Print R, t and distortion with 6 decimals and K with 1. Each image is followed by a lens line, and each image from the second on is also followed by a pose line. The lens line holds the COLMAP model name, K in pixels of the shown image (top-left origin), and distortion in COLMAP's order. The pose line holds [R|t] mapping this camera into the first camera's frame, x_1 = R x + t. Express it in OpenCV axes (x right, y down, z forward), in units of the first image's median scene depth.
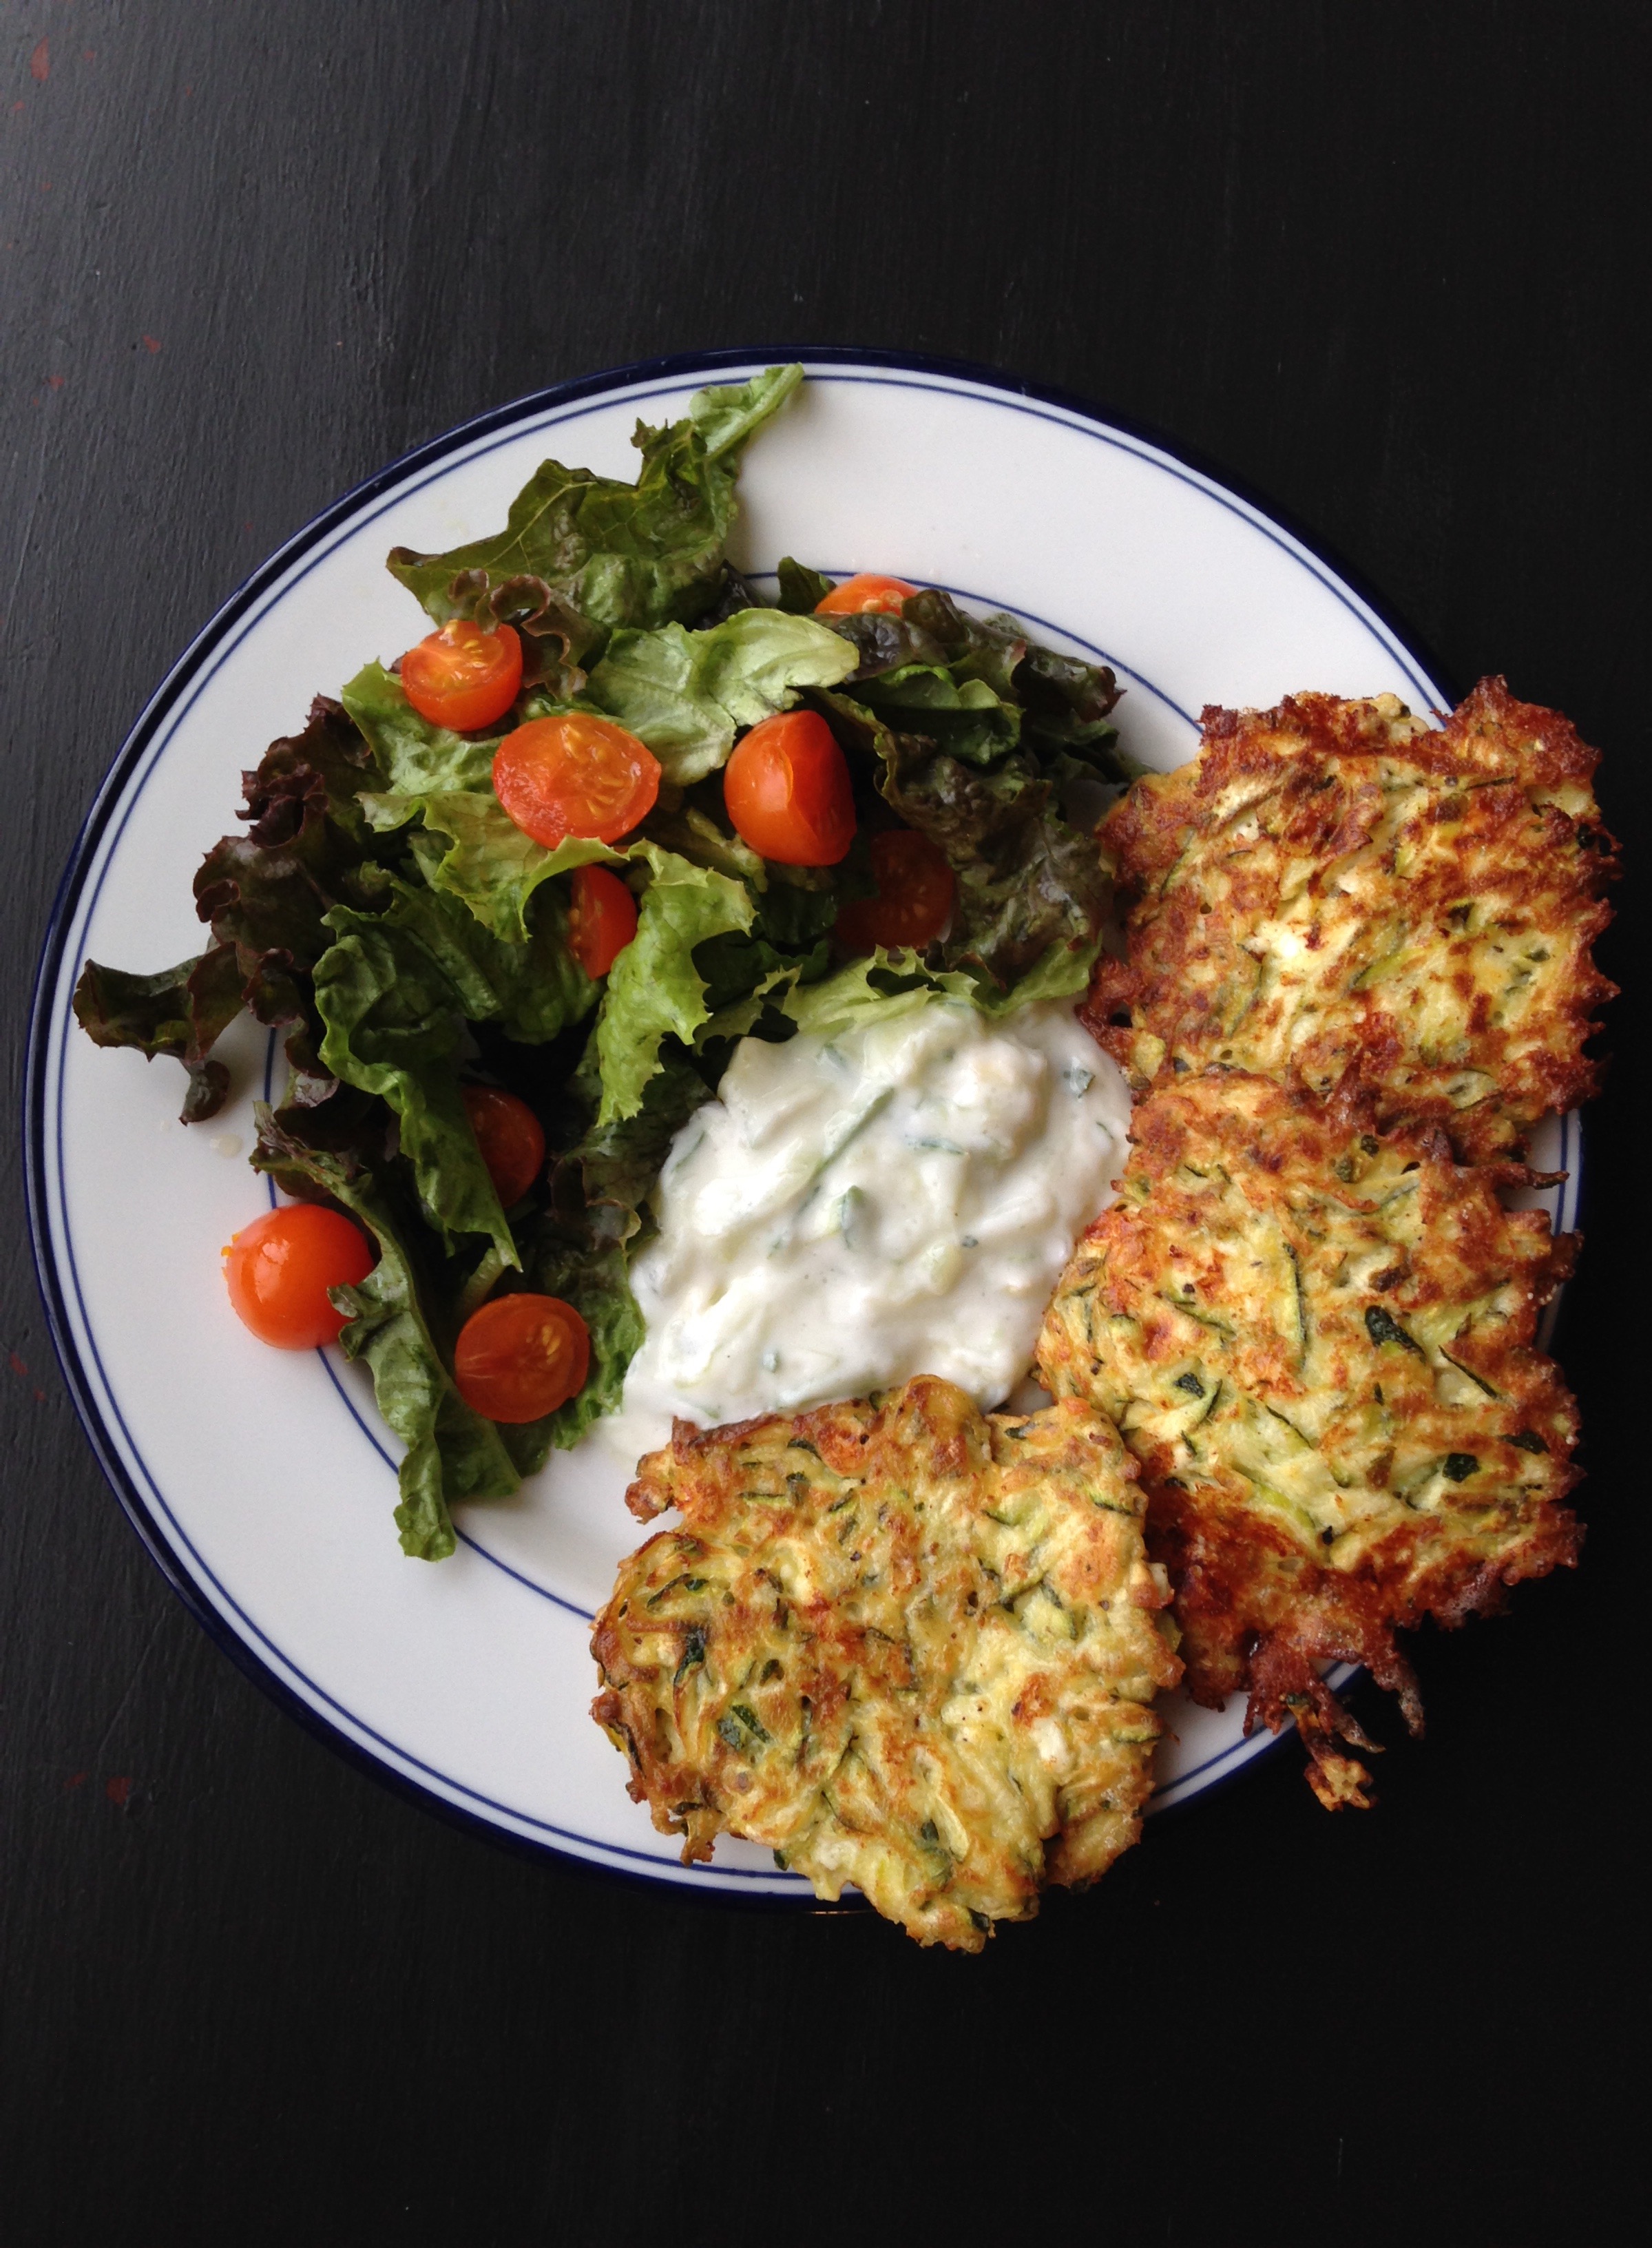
lens RADIAL K [[2140.5, 0, 829.6], [0, 2140.5, 1117.9], [0, 0, 1]] dist [0.065011, 0.000000]
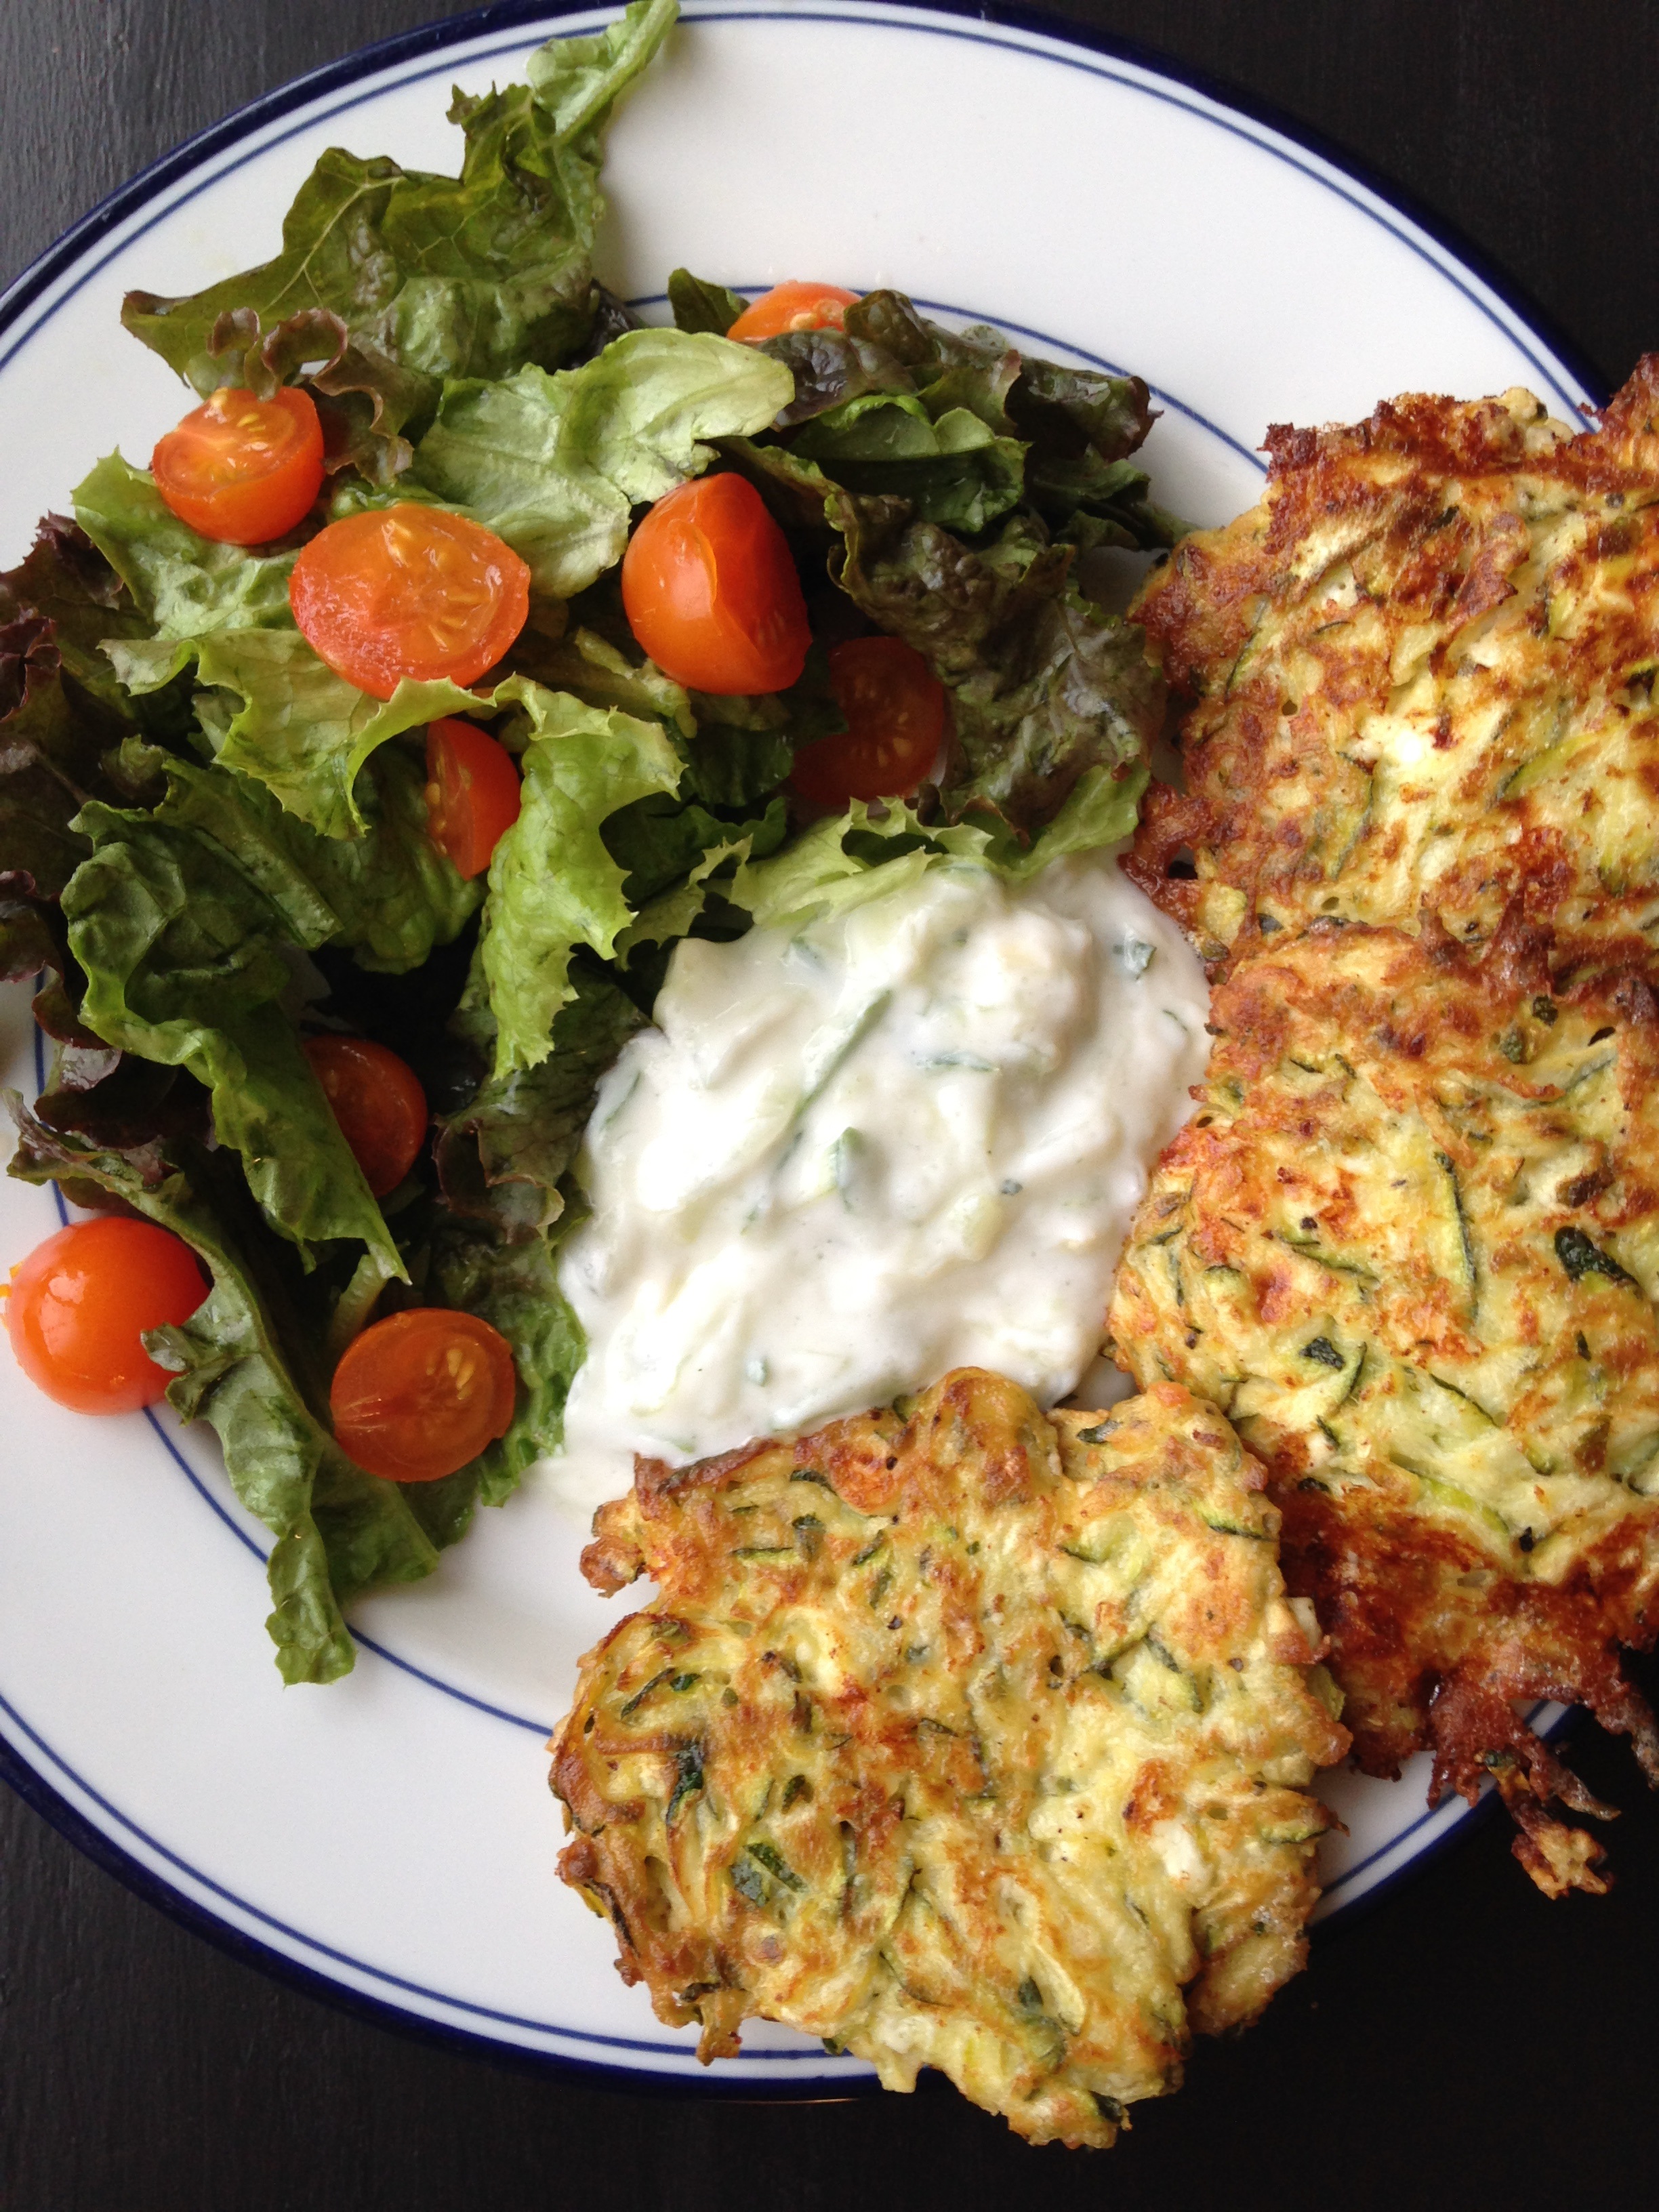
lens RADIAL K [[2106.3, 0, 813.2], [0, 2106.3, 1130.4], [0, 0, 1]] dist [0.065011, 0.000000]
pose [[0.996053, -0.088528, 0.006421, -0.005511], [0.087937, 0.994058, 0.064150, -0.014856], [-0.012062, -0.063332, 0.997920, 0.277083]]
